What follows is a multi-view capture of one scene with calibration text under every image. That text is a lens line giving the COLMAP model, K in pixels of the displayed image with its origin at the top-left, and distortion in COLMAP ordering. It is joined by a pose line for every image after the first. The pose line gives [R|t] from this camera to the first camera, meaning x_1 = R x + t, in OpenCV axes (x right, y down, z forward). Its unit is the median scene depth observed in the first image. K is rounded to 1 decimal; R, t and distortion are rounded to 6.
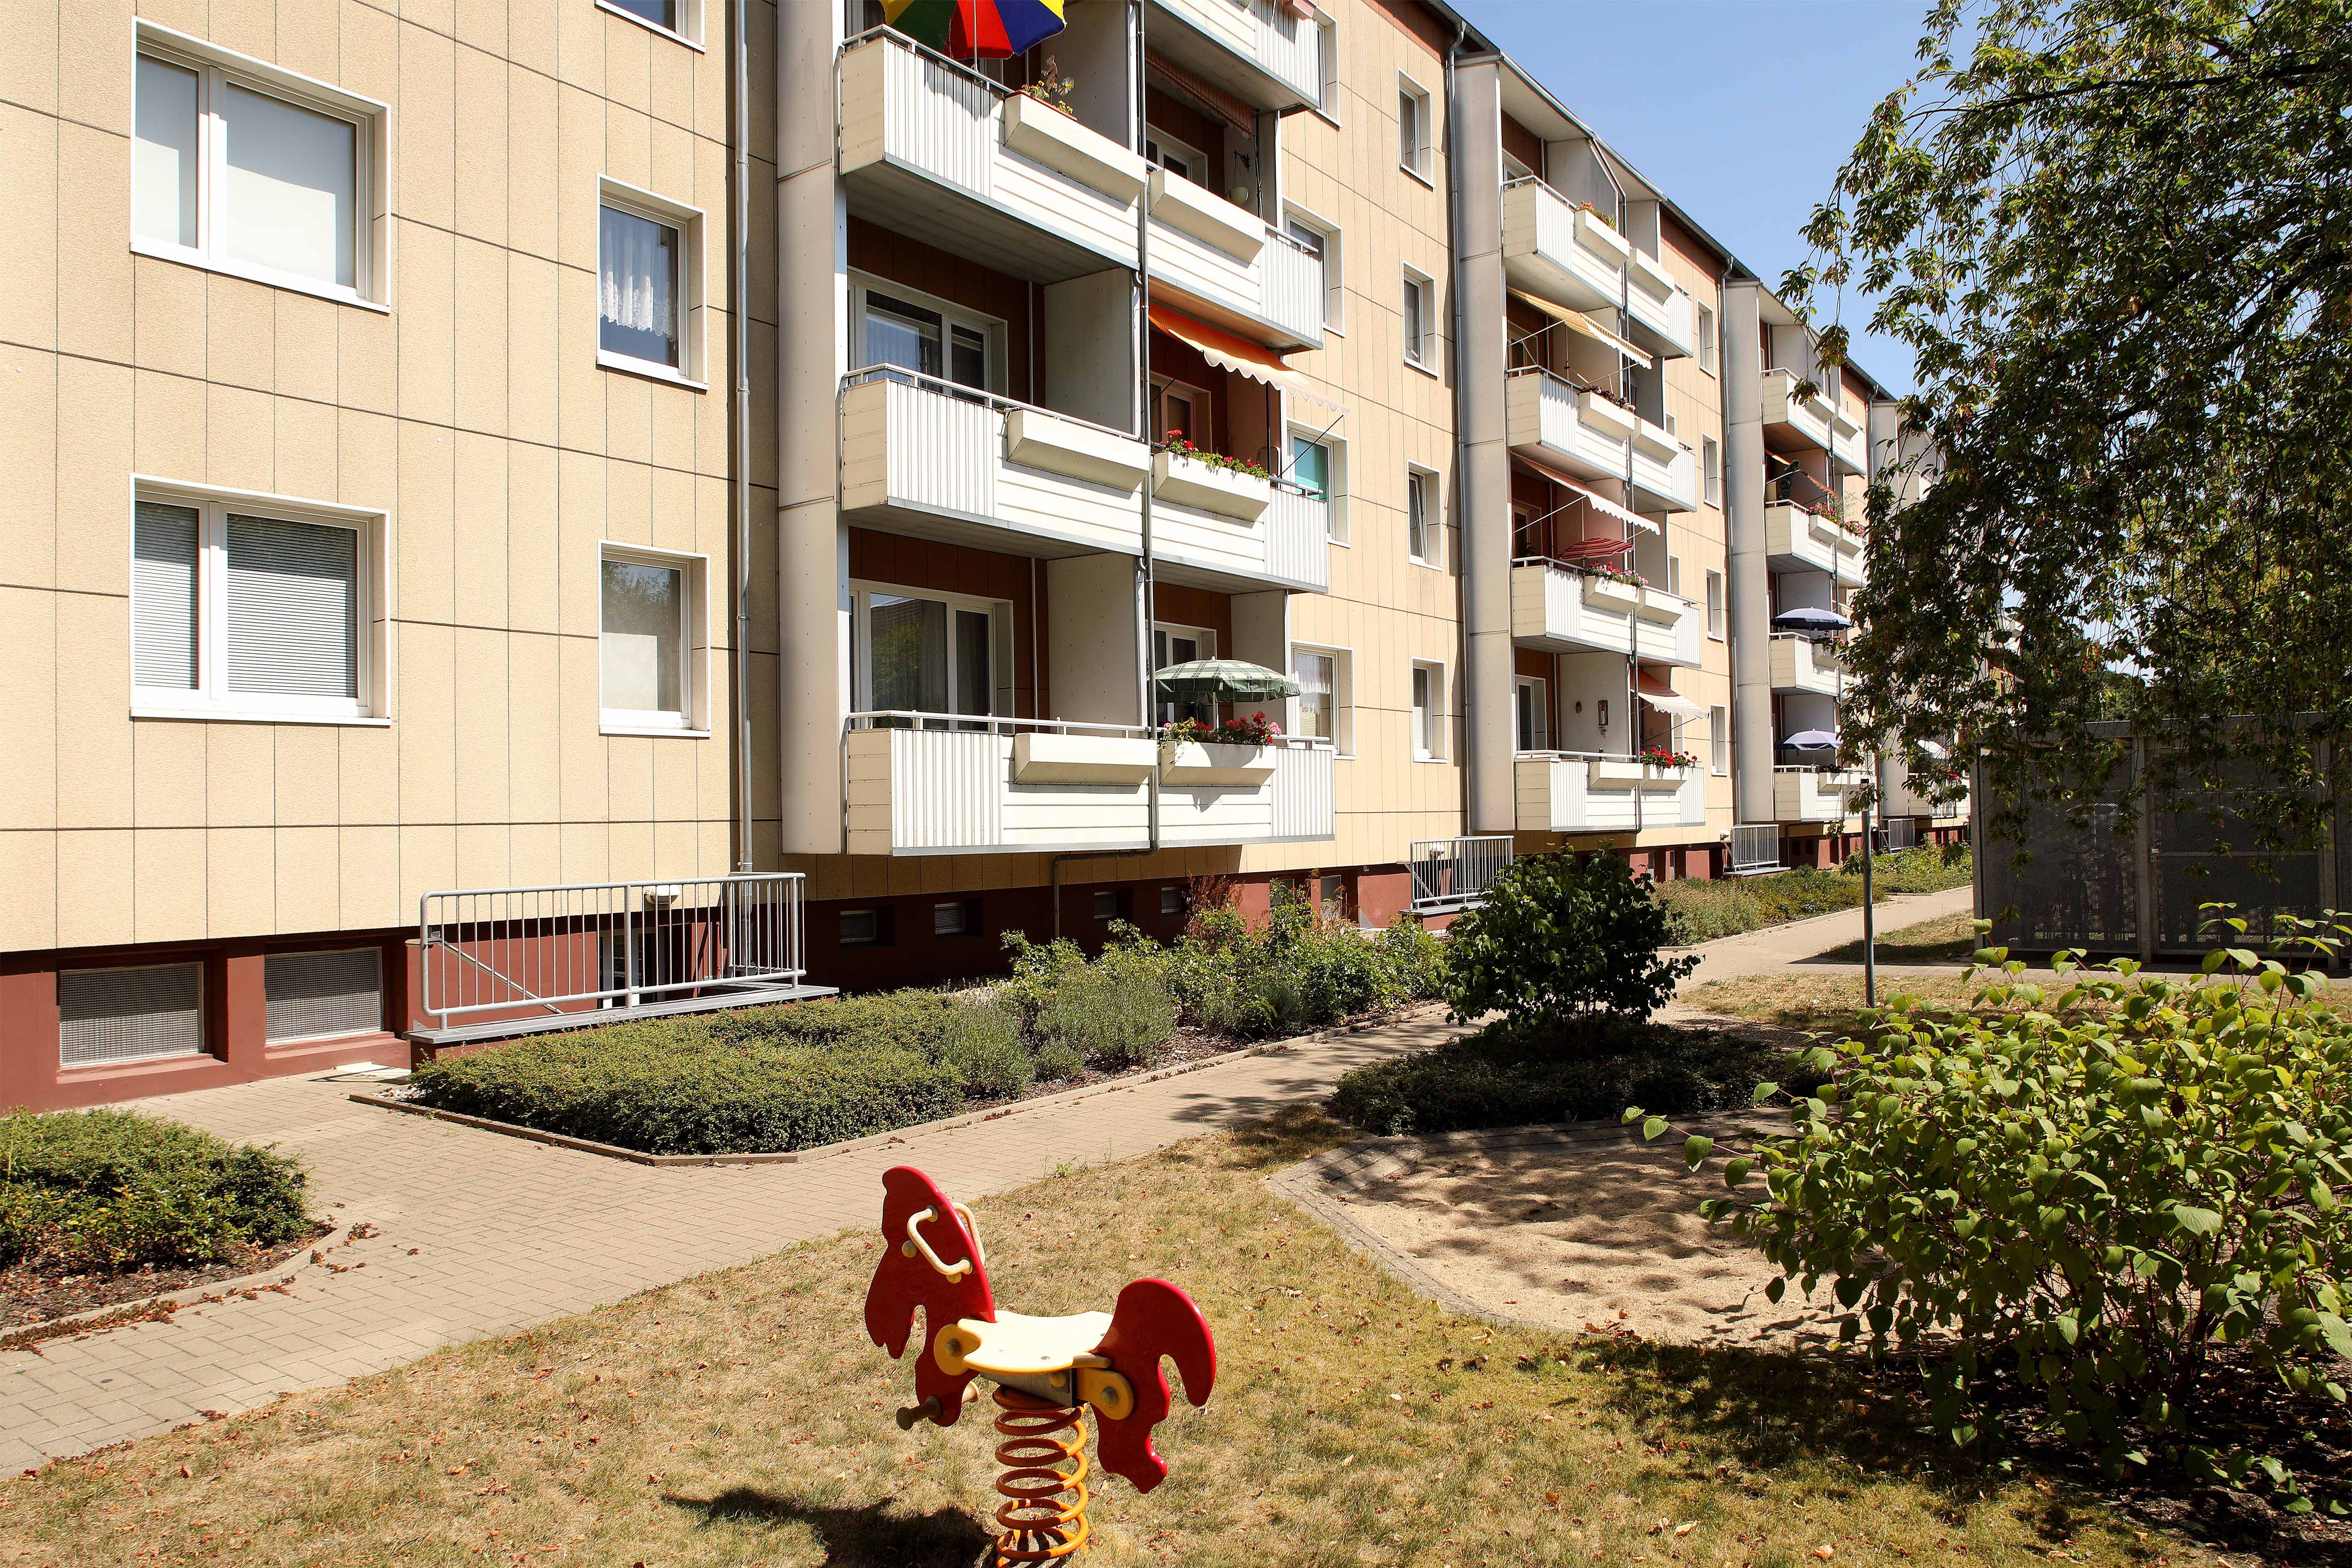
lens RADIAL K [[1639.8, 0, 1177.7], [0, 1639.8, 733.3], [0, 0, 1]] dist [-0.113942, -0.002442]
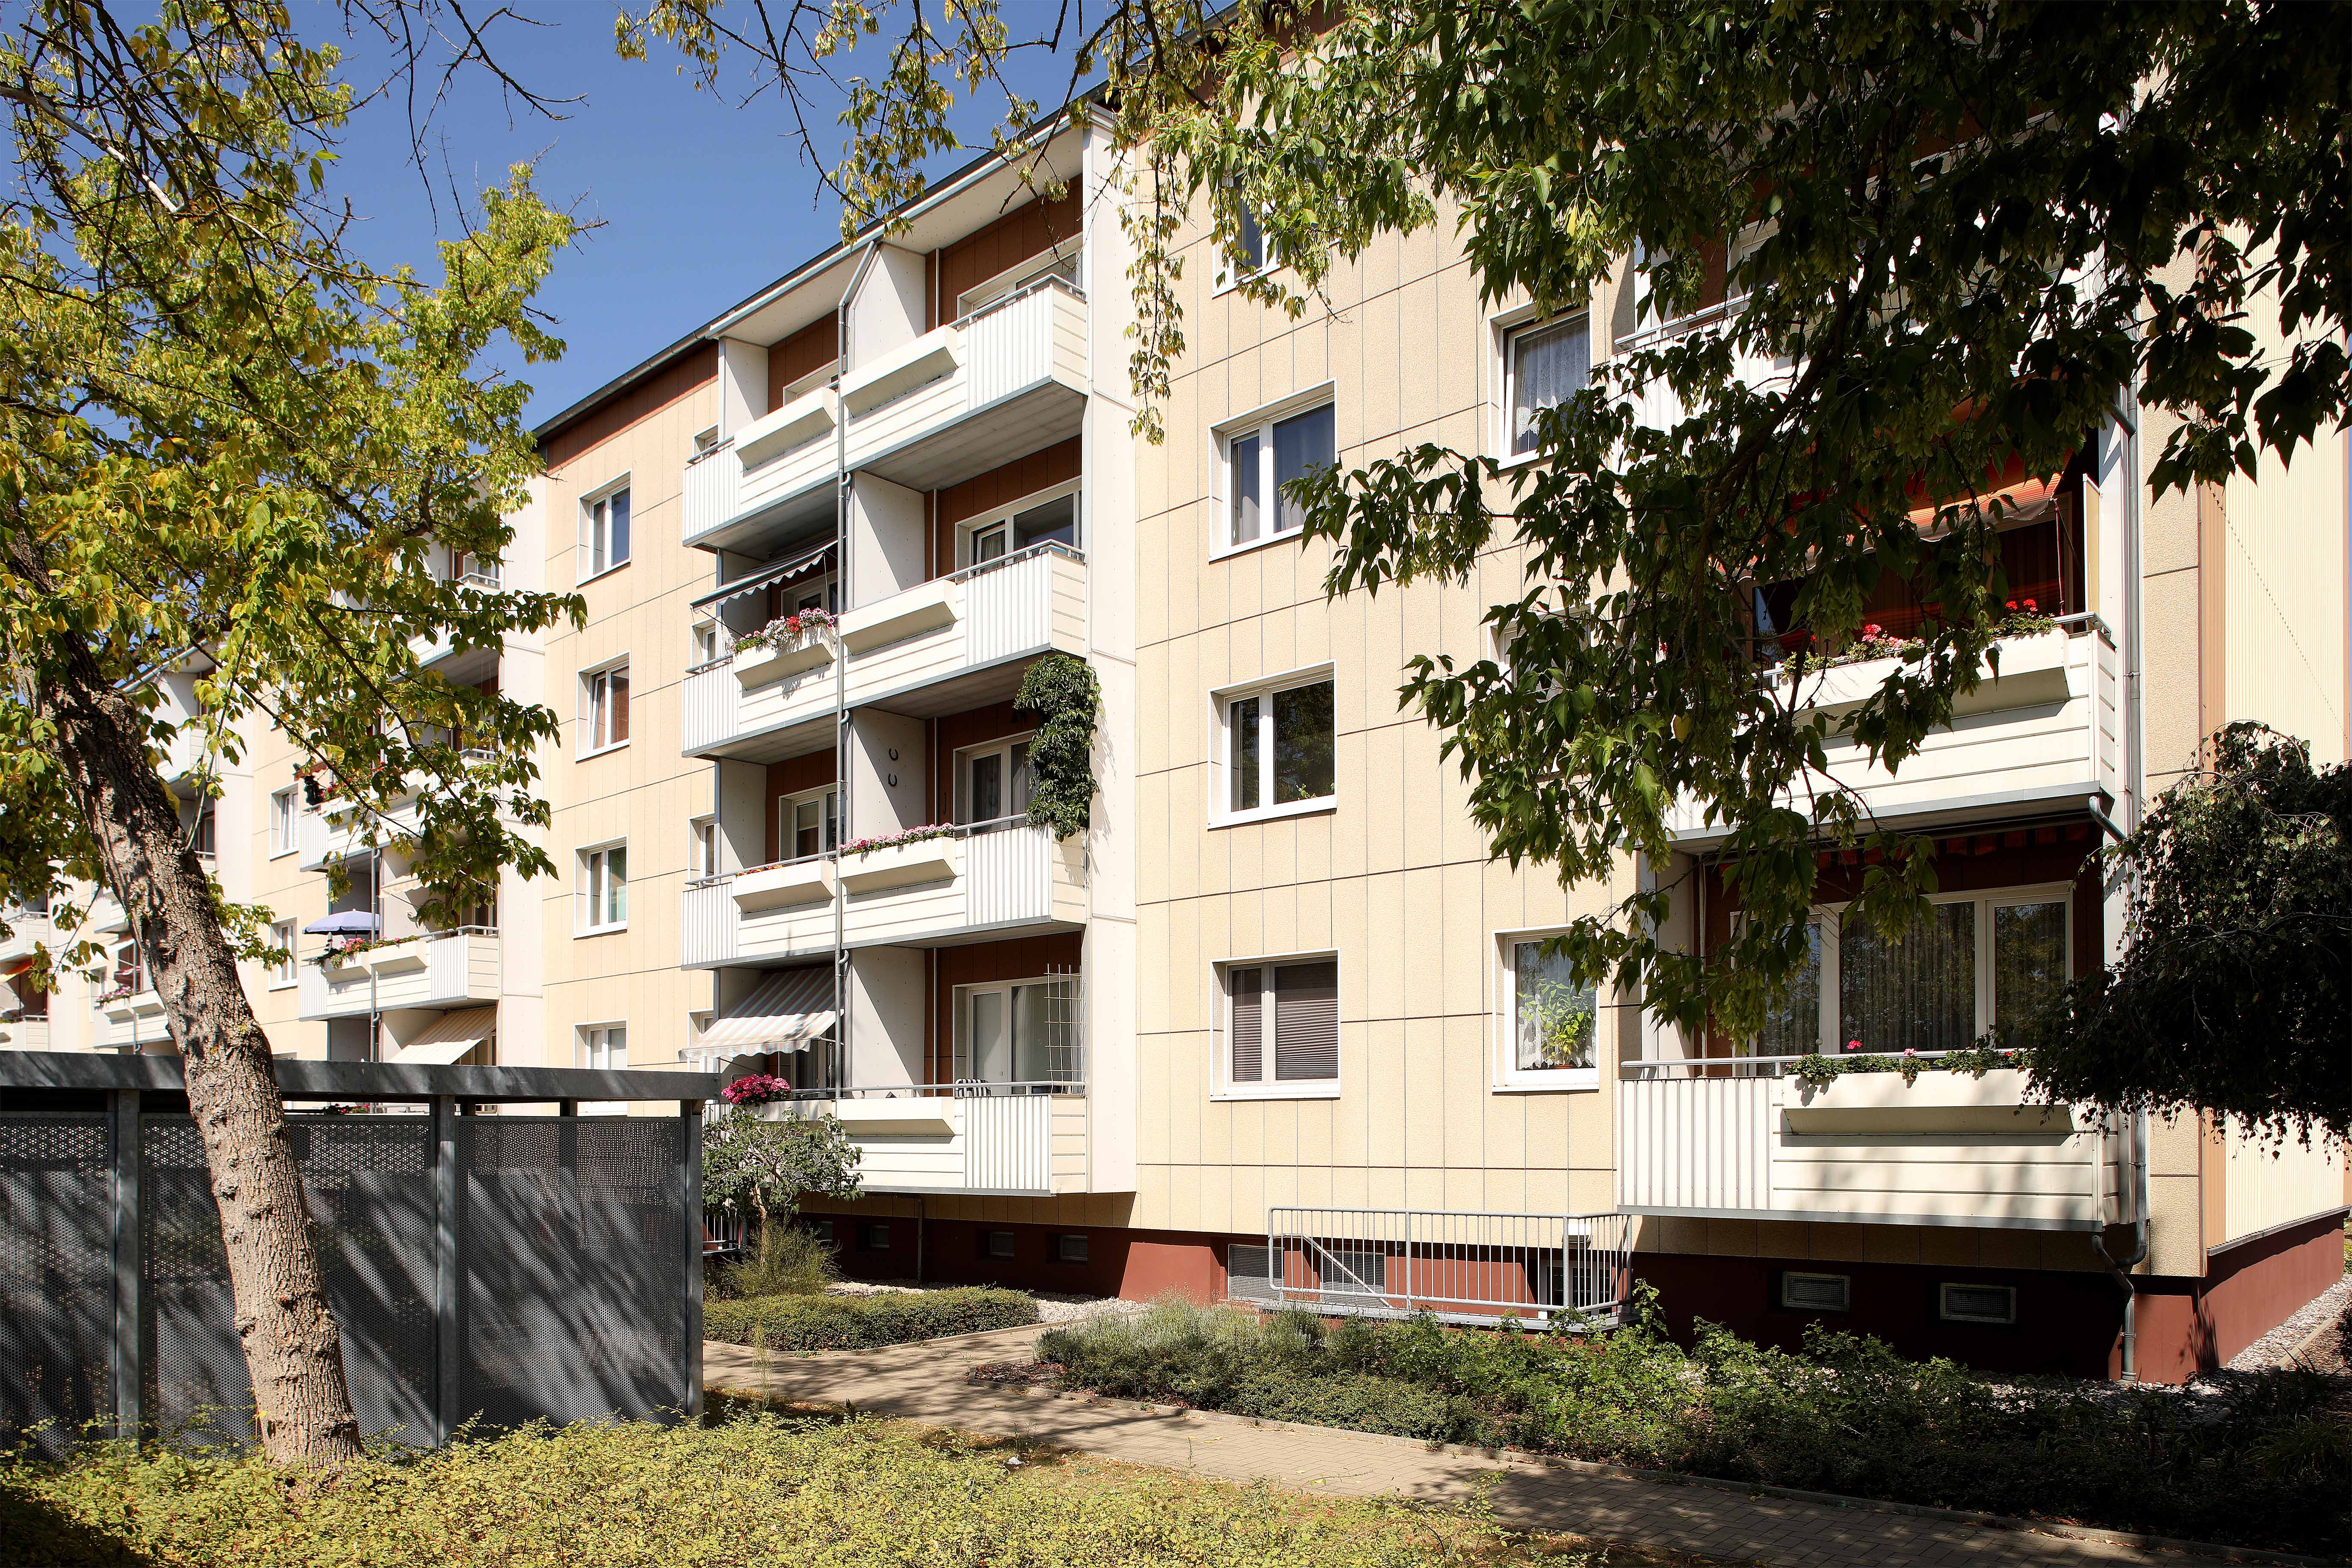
lens RADIAL K [[1543.5, 0, 1097.2], [0, 1543.5, 779.0], [0, 0, 1]] dist [-0.024776, -0.001945]
pose [[-0.118518, -0.216014, -0.969170, 0.939539], [0.039359, 0.974261, -0.221962, 0.016240], [0.992172, -0.064452, -0.106965, 0.917156]]
